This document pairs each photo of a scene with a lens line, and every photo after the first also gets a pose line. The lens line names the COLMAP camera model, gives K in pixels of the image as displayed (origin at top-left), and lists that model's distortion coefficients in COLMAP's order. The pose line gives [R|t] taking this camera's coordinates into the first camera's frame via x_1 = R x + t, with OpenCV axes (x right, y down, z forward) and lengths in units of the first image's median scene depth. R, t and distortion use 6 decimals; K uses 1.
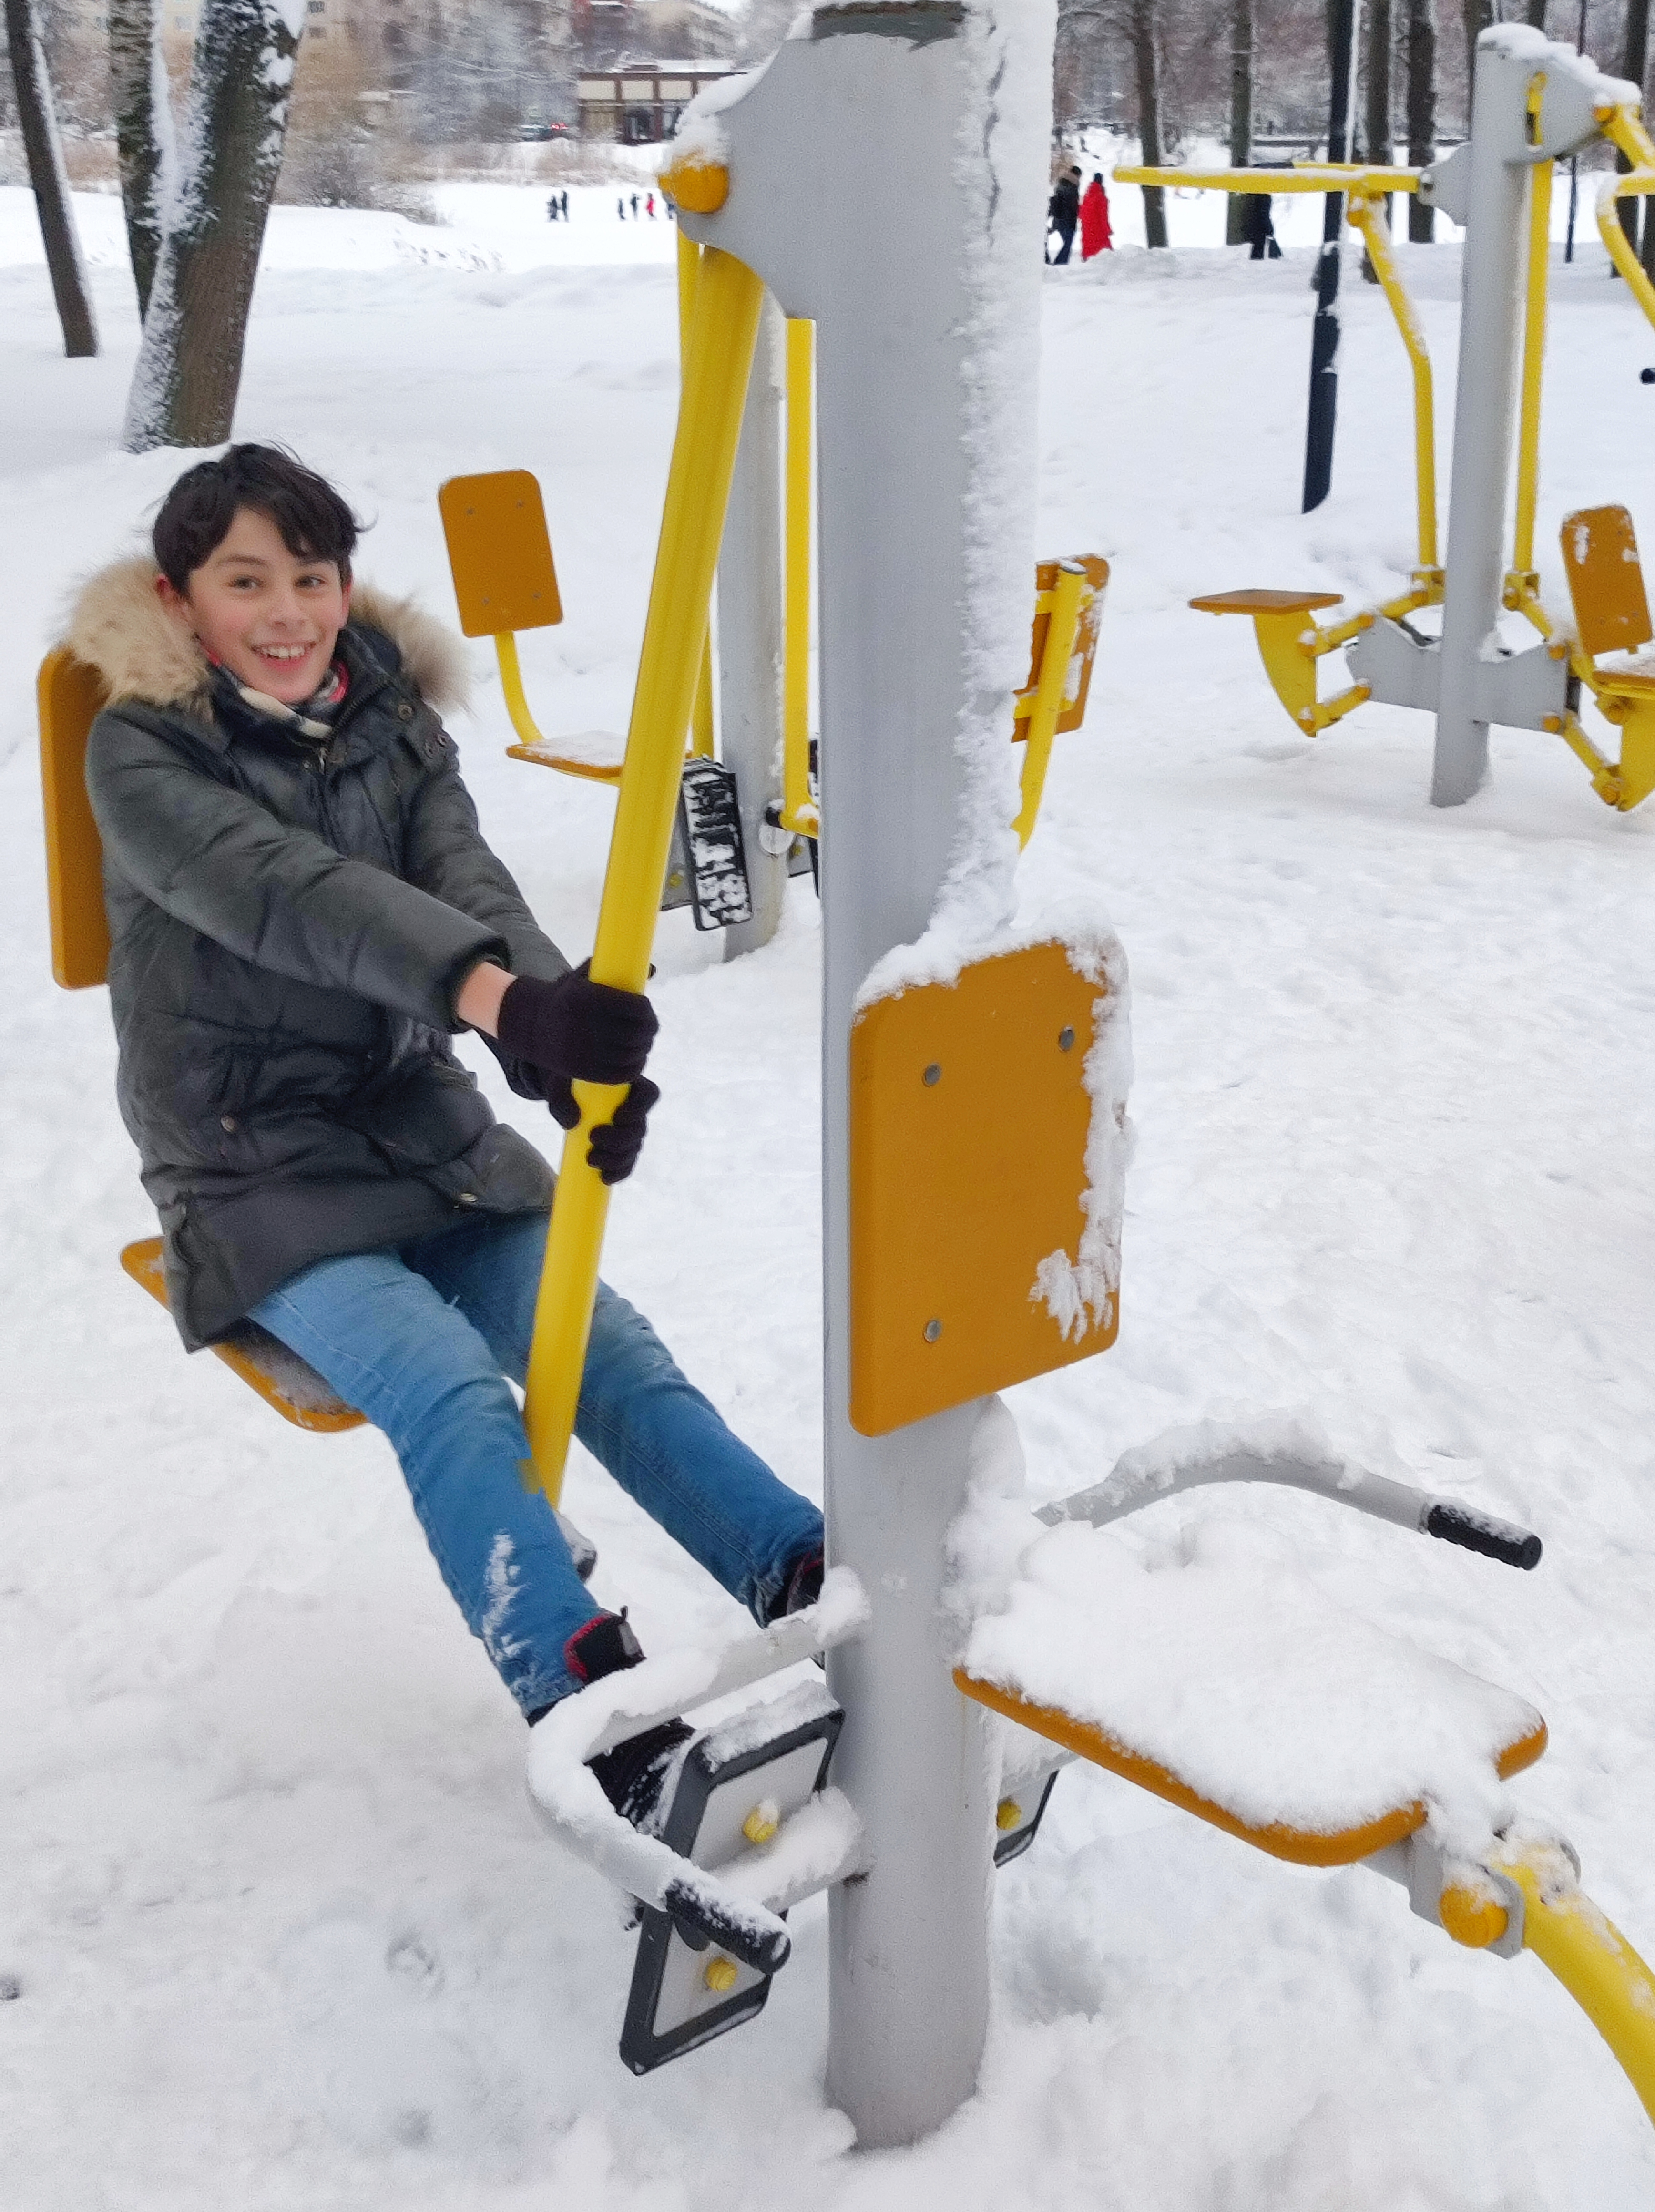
lens RADIAL K [[3094.7, 0, 836.8], [0, 3094.7, 1121.8], [0, 0, 1]] dist [0.054774, 0.000000]
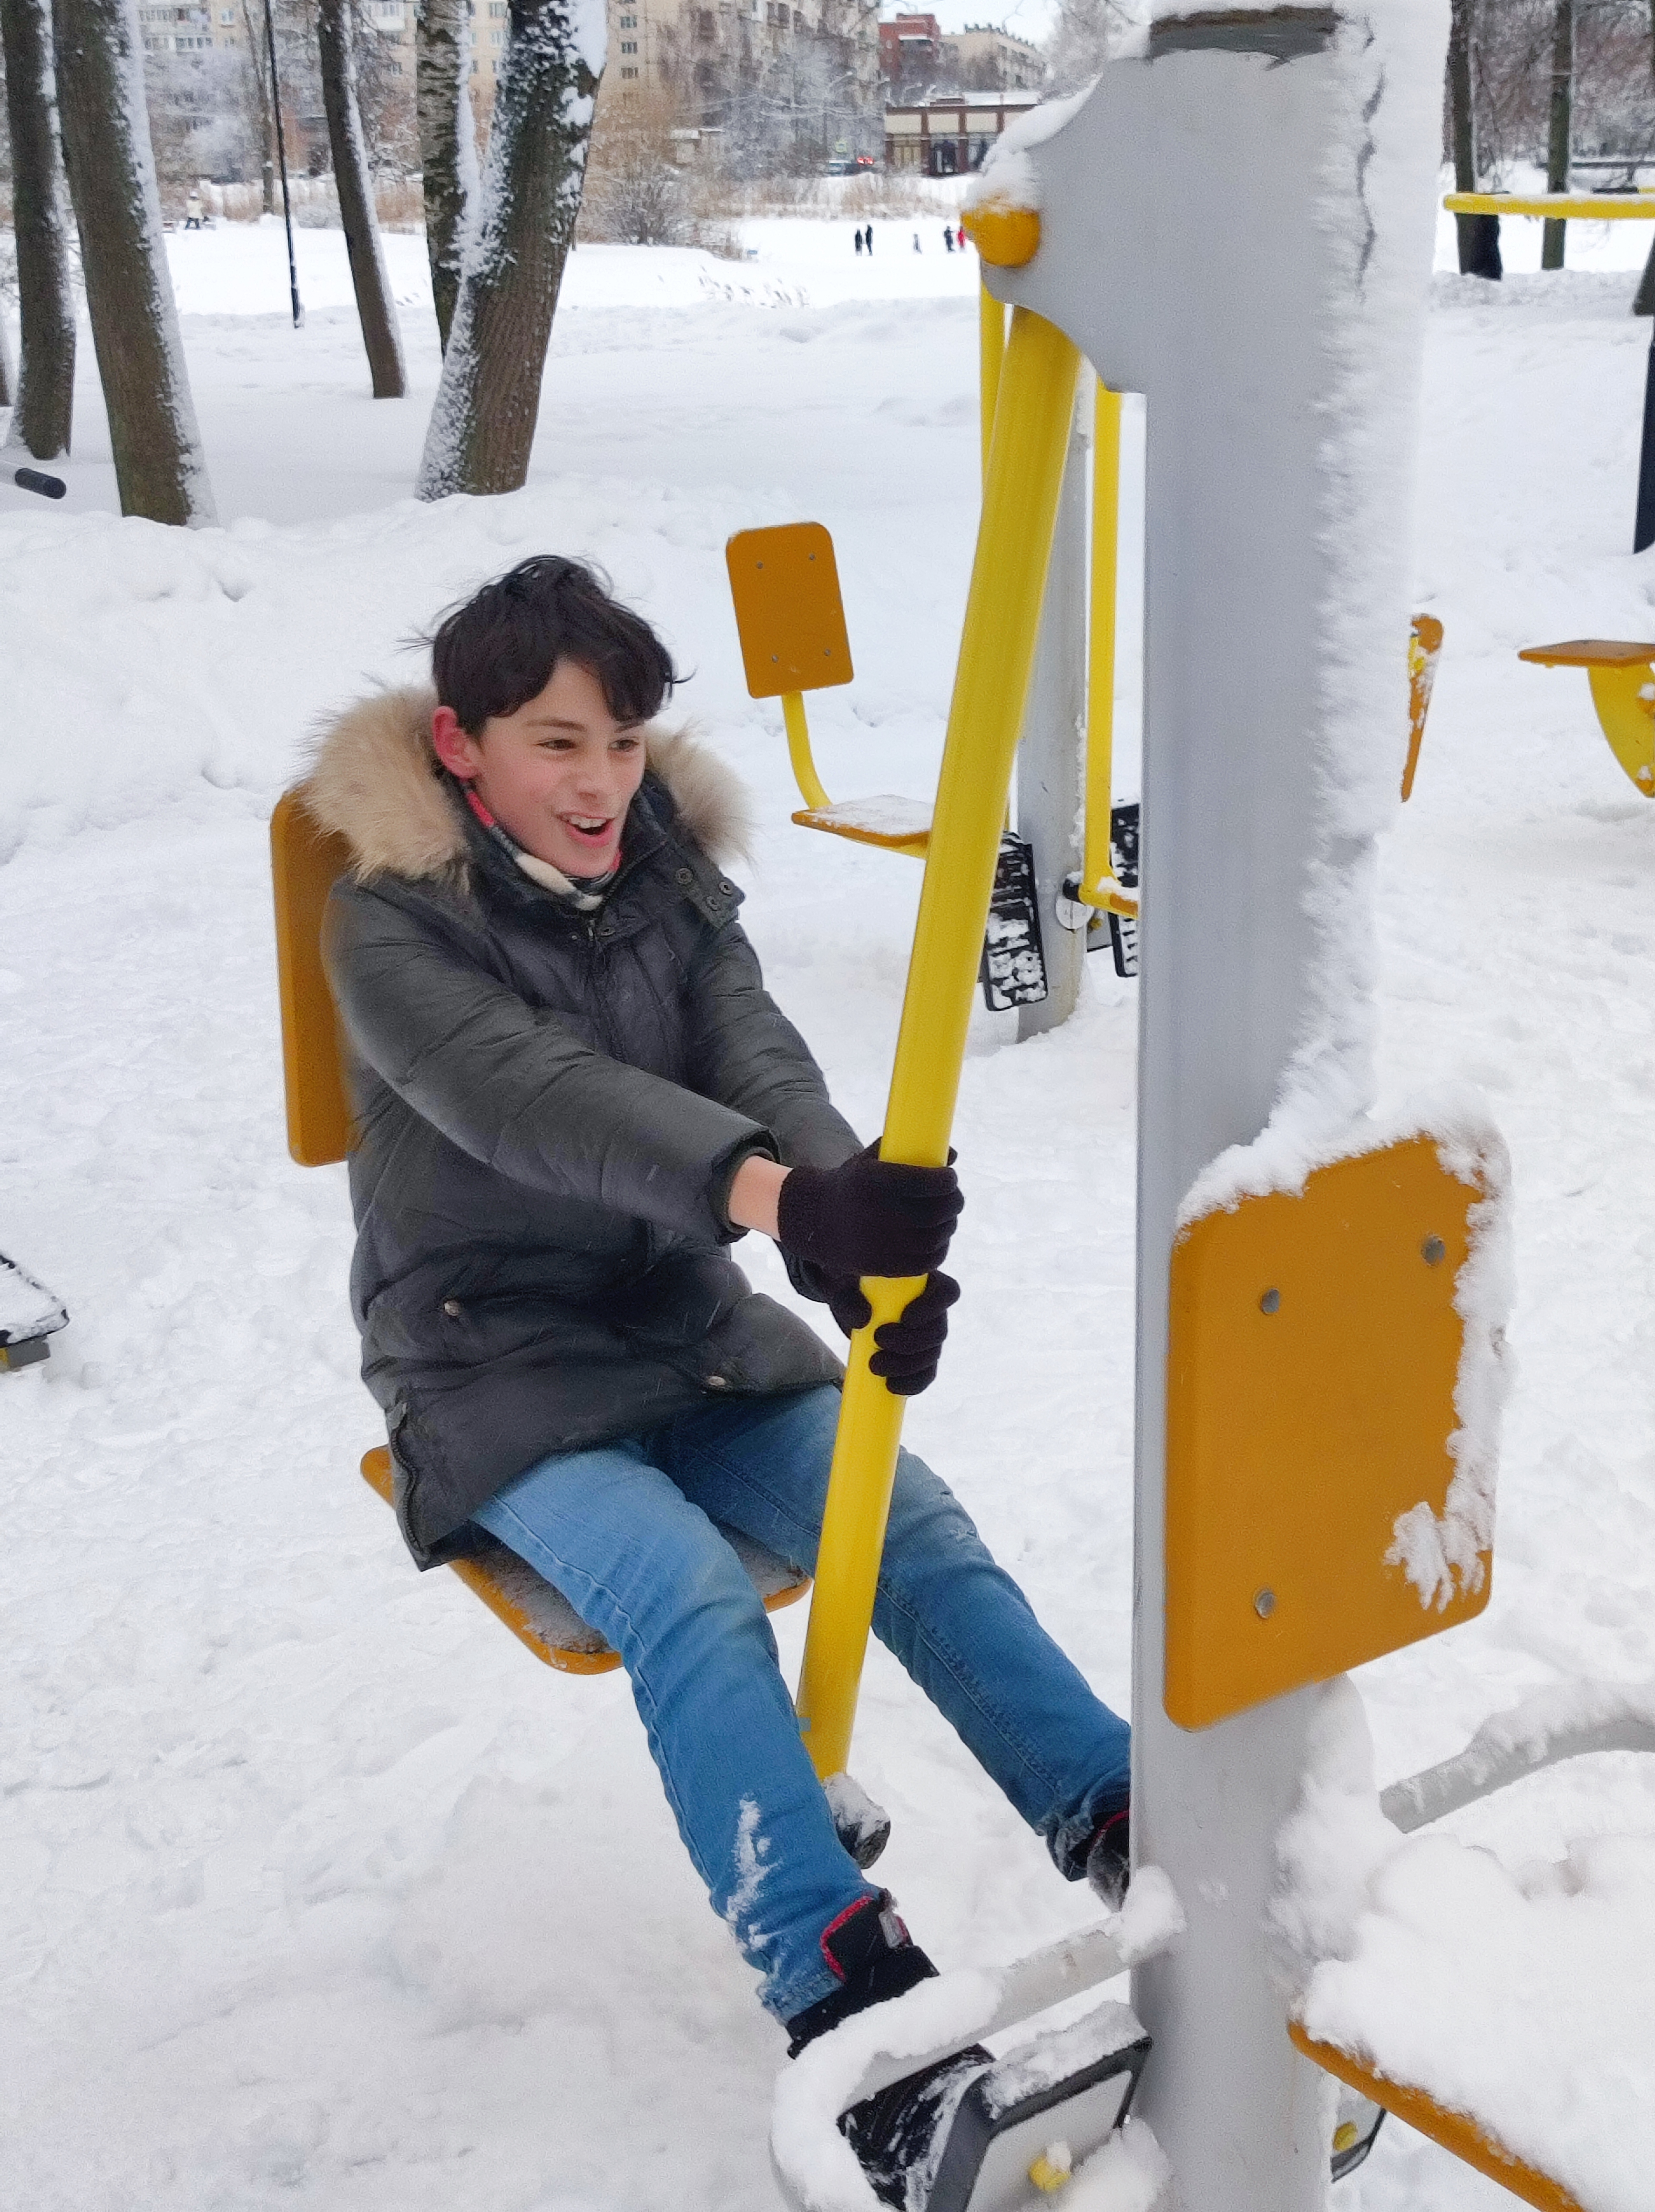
lens RADIAL K [[3094.7, 0, 834.1], [0, 3094.7, 1094.2], [0, 0, 1]] dist [0.054774, 0.000000]
pose [[0.995410, 0.014069, -0.094666, -0.004718], [-0.015701, 0.999740, -0.016517, -0.033490], [0.094409, 0.017927, 0.995372, 0.101297]]
